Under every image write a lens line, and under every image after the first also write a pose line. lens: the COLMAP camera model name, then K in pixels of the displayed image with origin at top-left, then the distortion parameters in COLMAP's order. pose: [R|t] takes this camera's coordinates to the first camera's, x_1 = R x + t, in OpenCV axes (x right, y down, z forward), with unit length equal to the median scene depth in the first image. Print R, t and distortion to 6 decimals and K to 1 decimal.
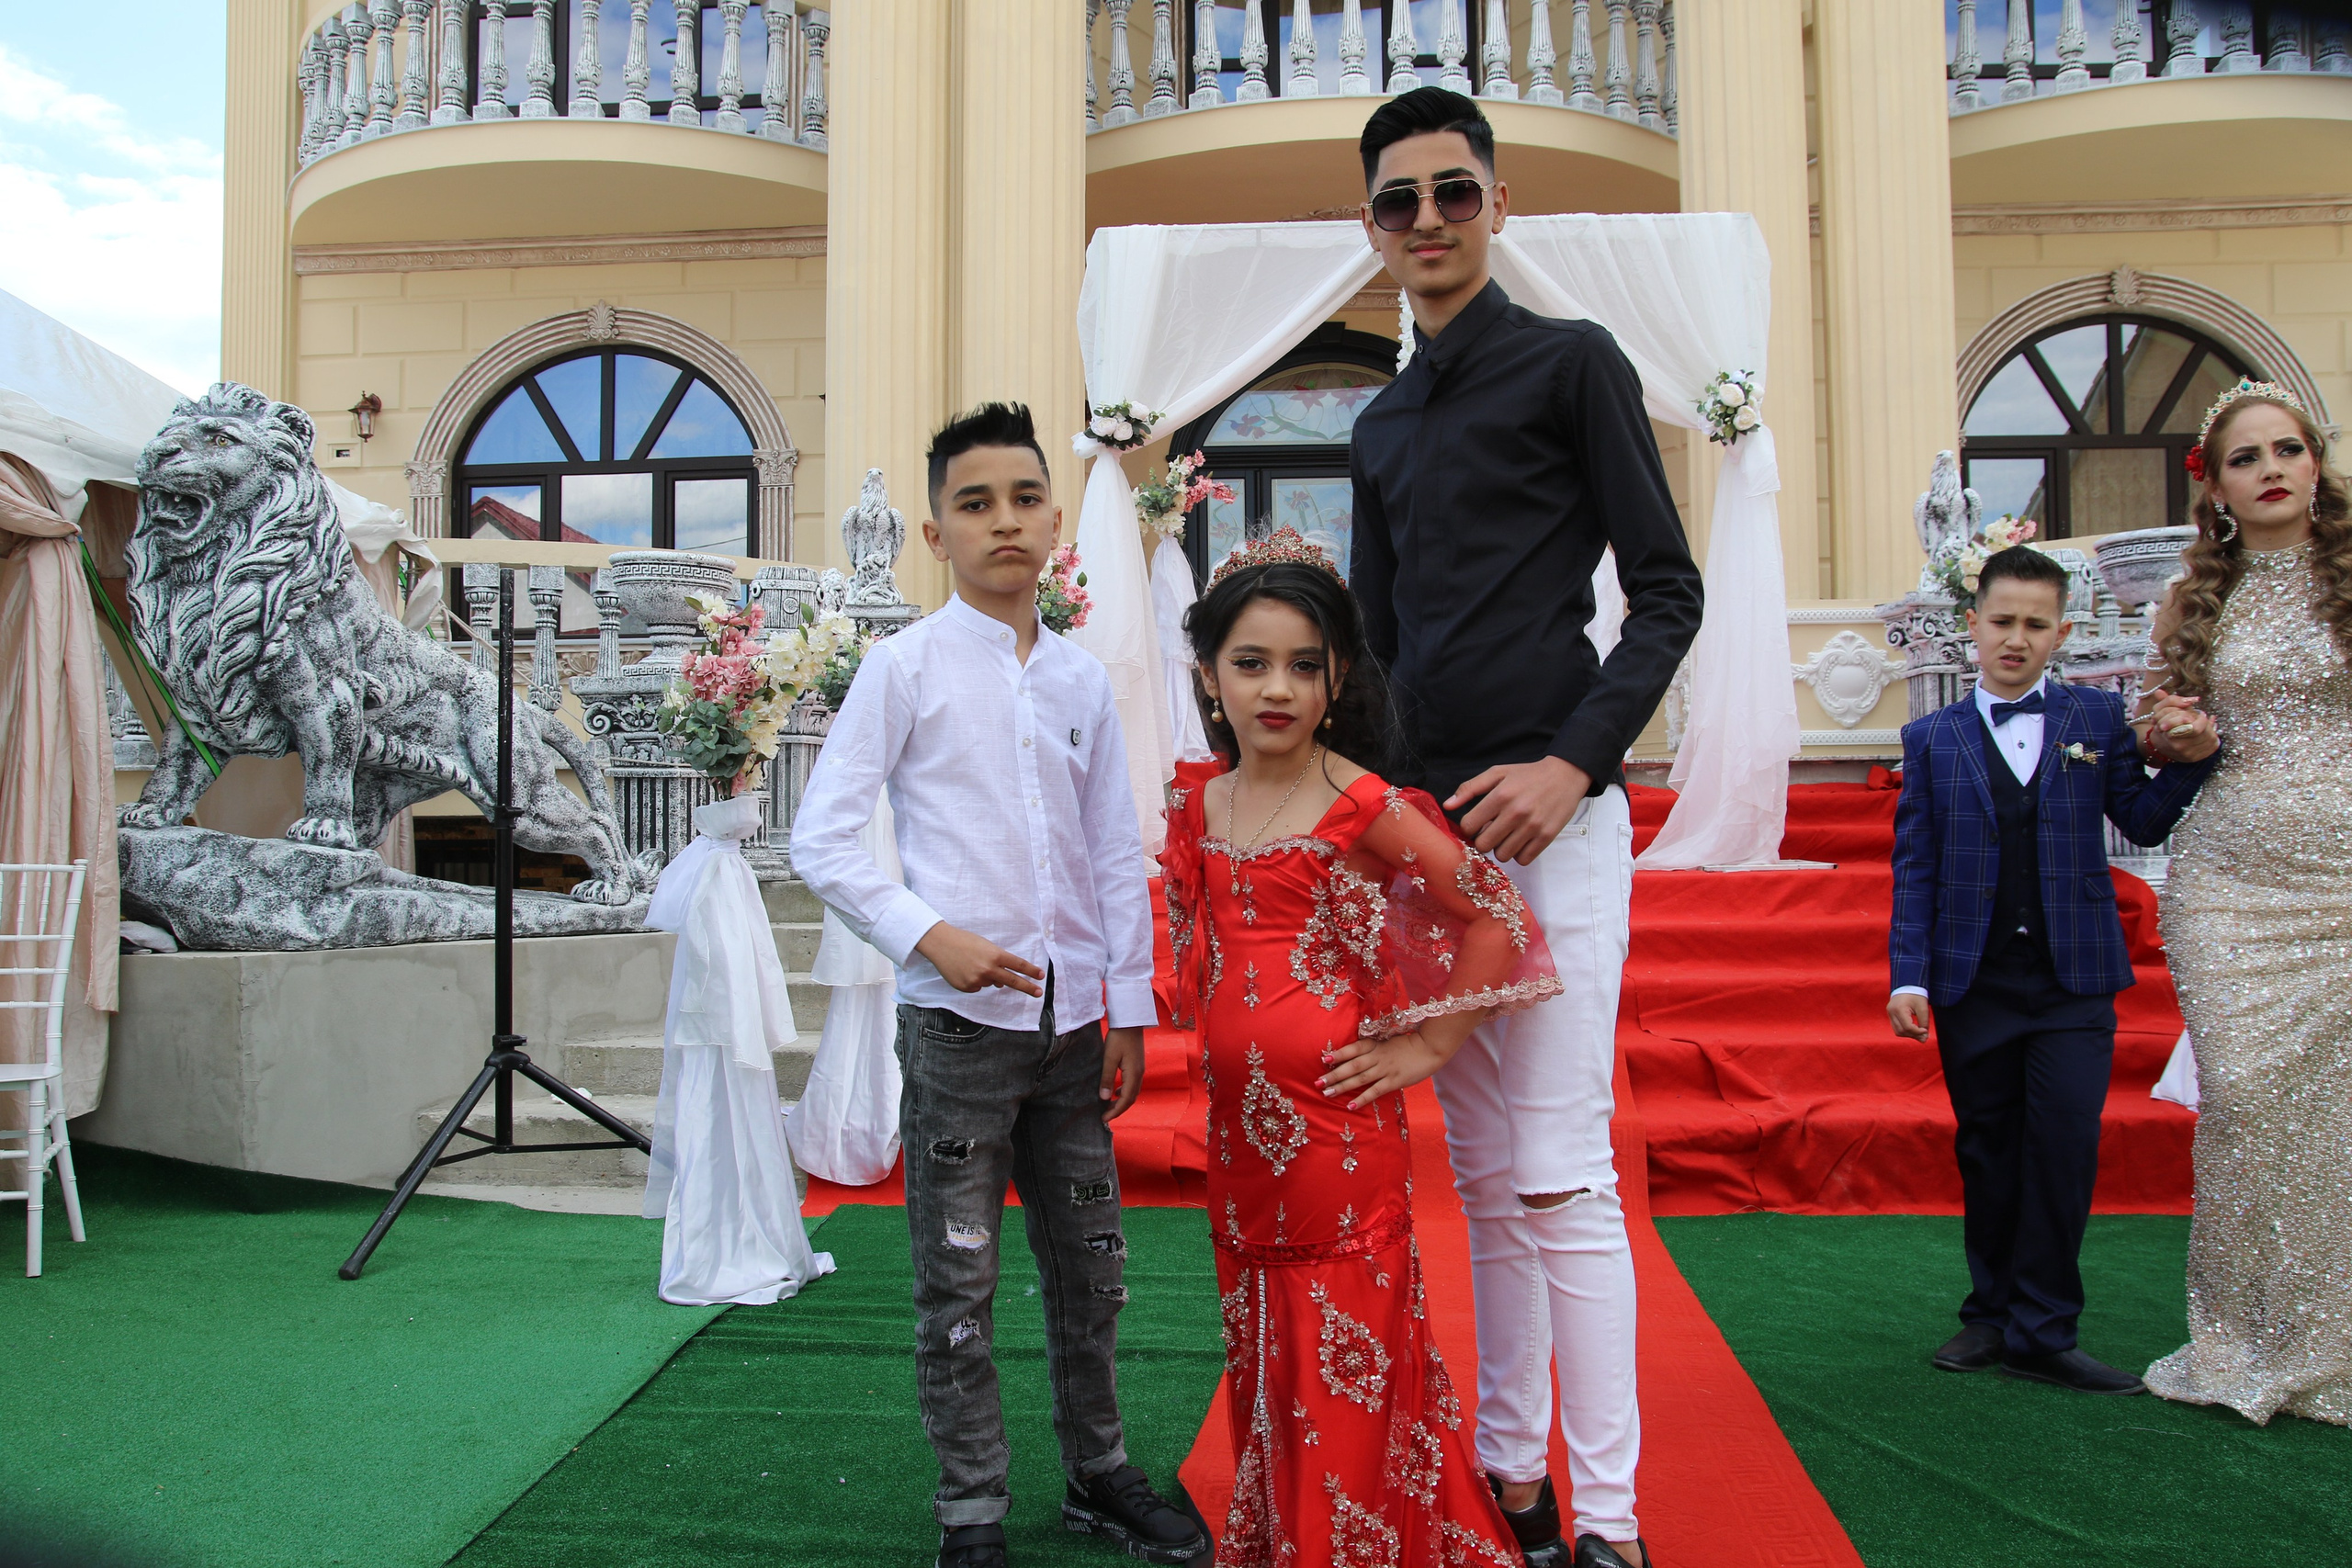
lens RADIAL K [[1873.9, 0, 1145.9], [0, 1873.9, 823.4], [0, 0, 1]] dist [-0.131727, 0.126468]
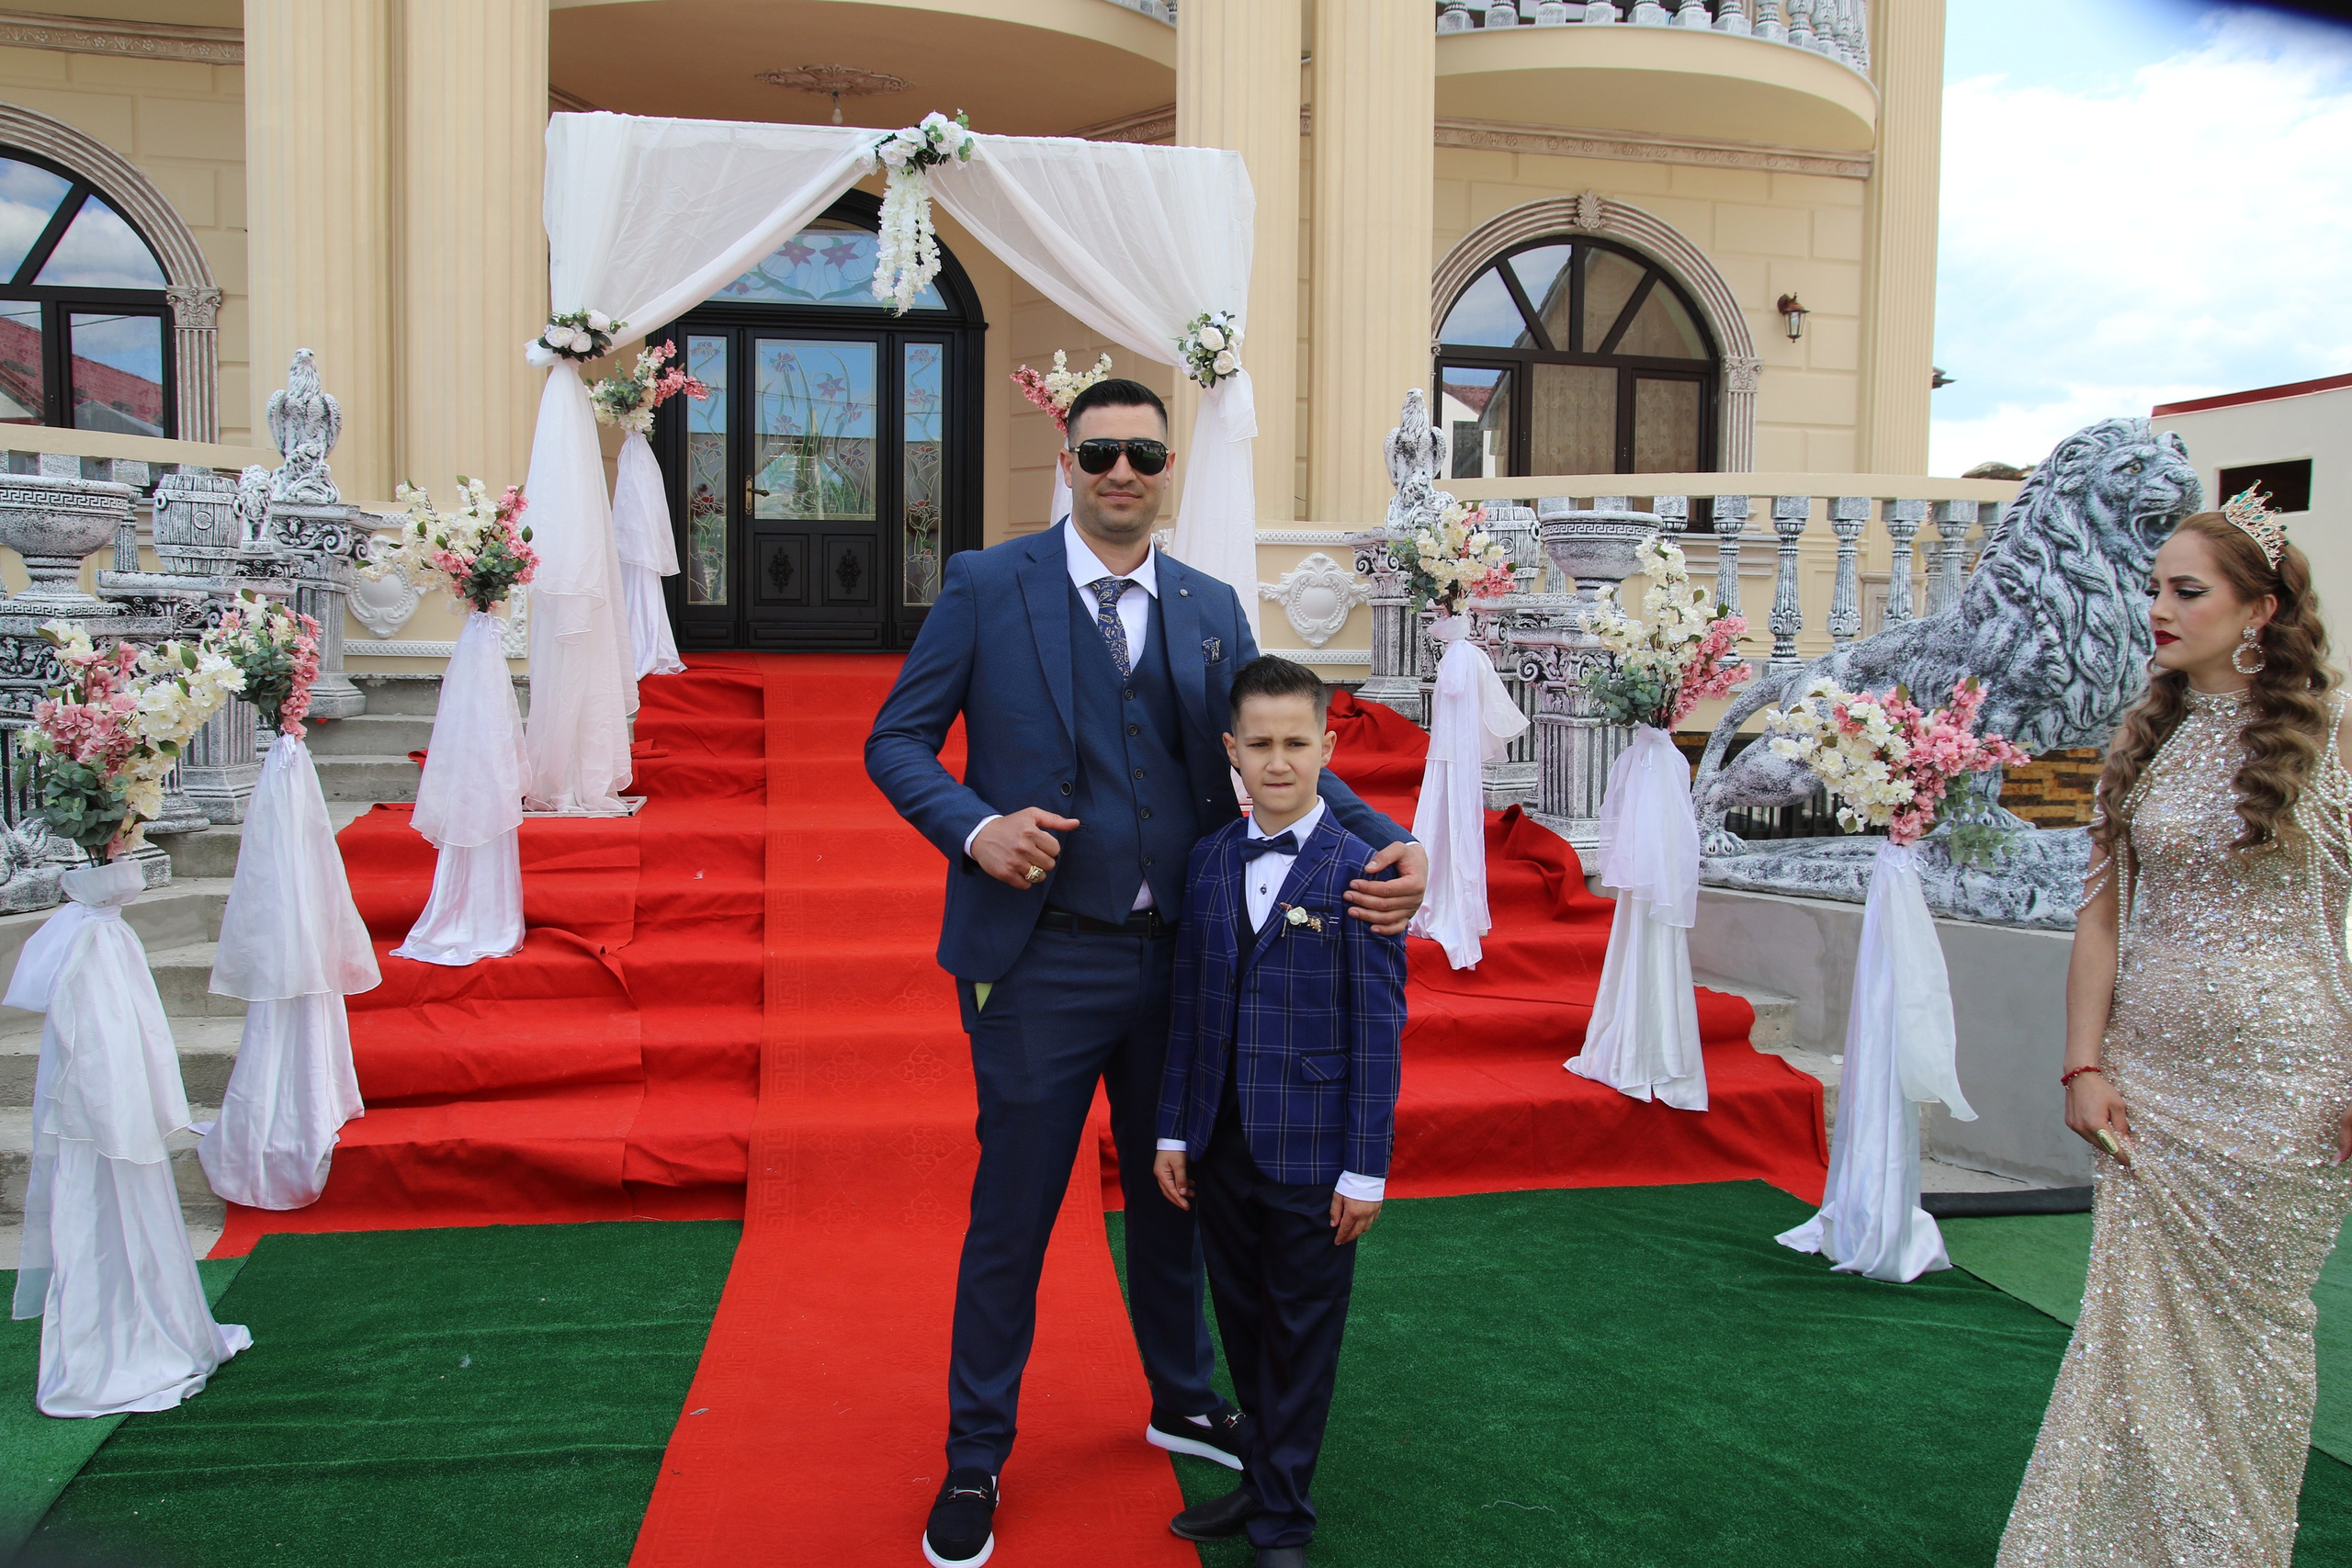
lens RADIAL K [[1873.9, 0, 1164.8], [0, 1873.9, 821.5], [0, 0, 1]] dist [-0.131727, 0.126468]
pose [[0.962586, -0.006849, 0.270891, 0.018509], [-0.023848, 0.993660, 0.109866, -0.081961], [-0.269926, -0.112215, 0.956320, 0.013341]]
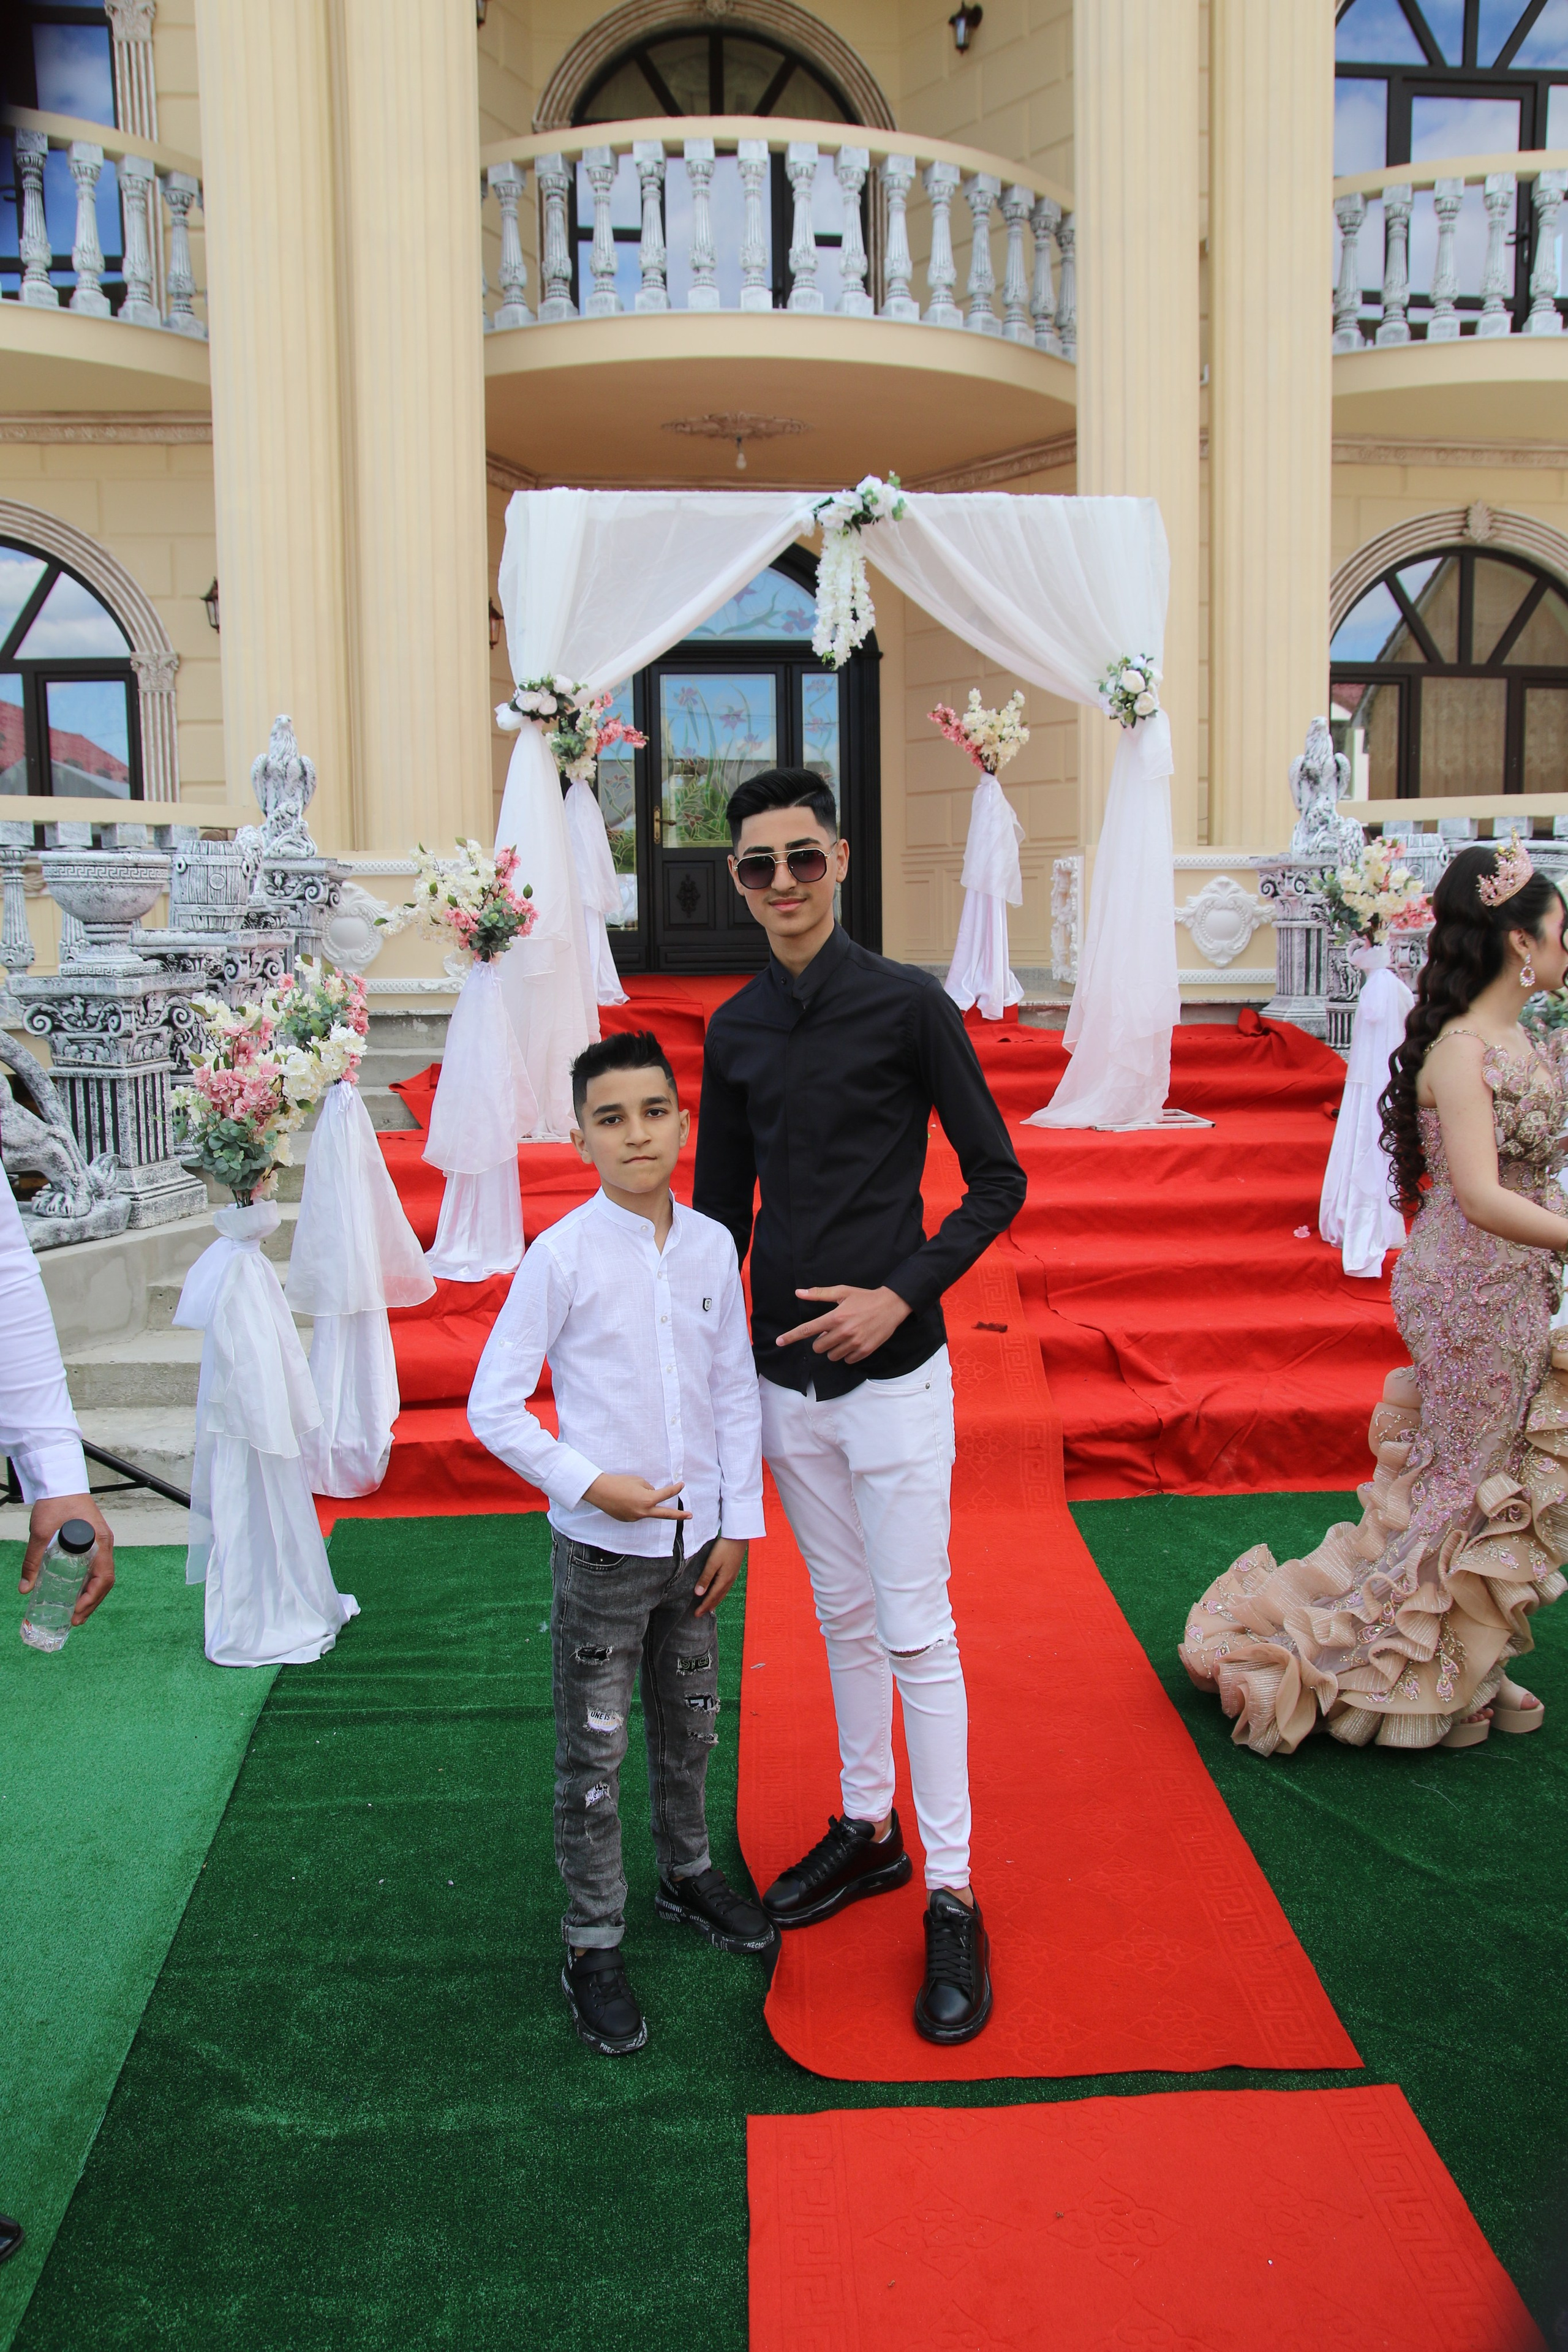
lens RADIAL K [[1875.3, 0, 792.0], [0, 1875.3, 1212.6], [0, 0, 1]] dist [-0.122313, 0.091926]
pose [[0.986980, -0.027742, 0.158431, -0.049539], [0.002091, 0.987143, 0.159826, -0.101933], [-0.160828, -0.157414, 0.974349, -0.046740]]
